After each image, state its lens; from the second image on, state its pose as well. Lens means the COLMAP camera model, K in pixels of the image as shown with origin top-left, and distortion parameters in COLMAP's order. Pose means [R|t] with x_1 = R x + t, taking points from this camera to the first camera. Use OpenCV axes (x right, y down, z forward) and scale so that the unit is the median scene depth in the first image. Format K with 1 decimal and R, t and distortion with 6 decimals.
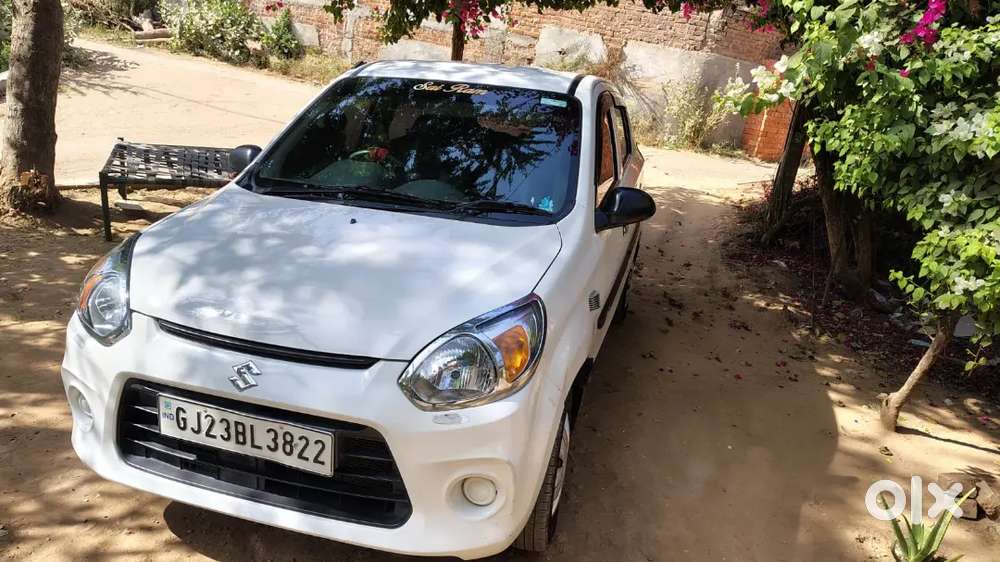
lens RADIAL K [[712.6, 0, 497.5], [0, 712.6, 282.4], [0, 0, 1]] dist [0.039158, -0.071764]
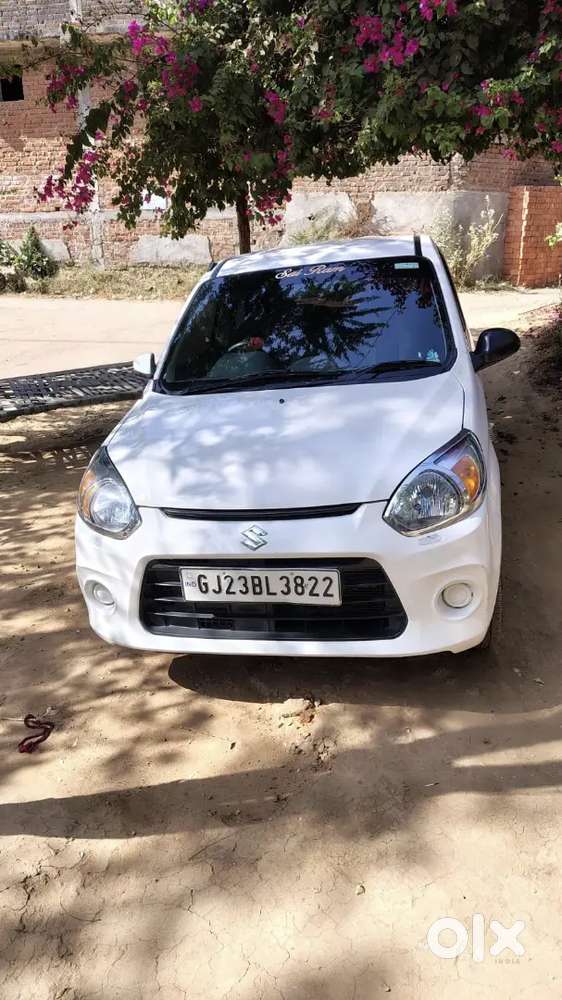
lens RADIAL K [[712.6, 0, 270.8], [0, 712.6, 504.3], [0, 0, 1]] dist [0.039158, -0.071764]
pose [[0.982046, -0.188352, -0.010421, -0.245268], [0.188639, 0.980325, 0.058119, 0.007869], [-0.000731, -0.059041, 0.998255, -0.166512]]
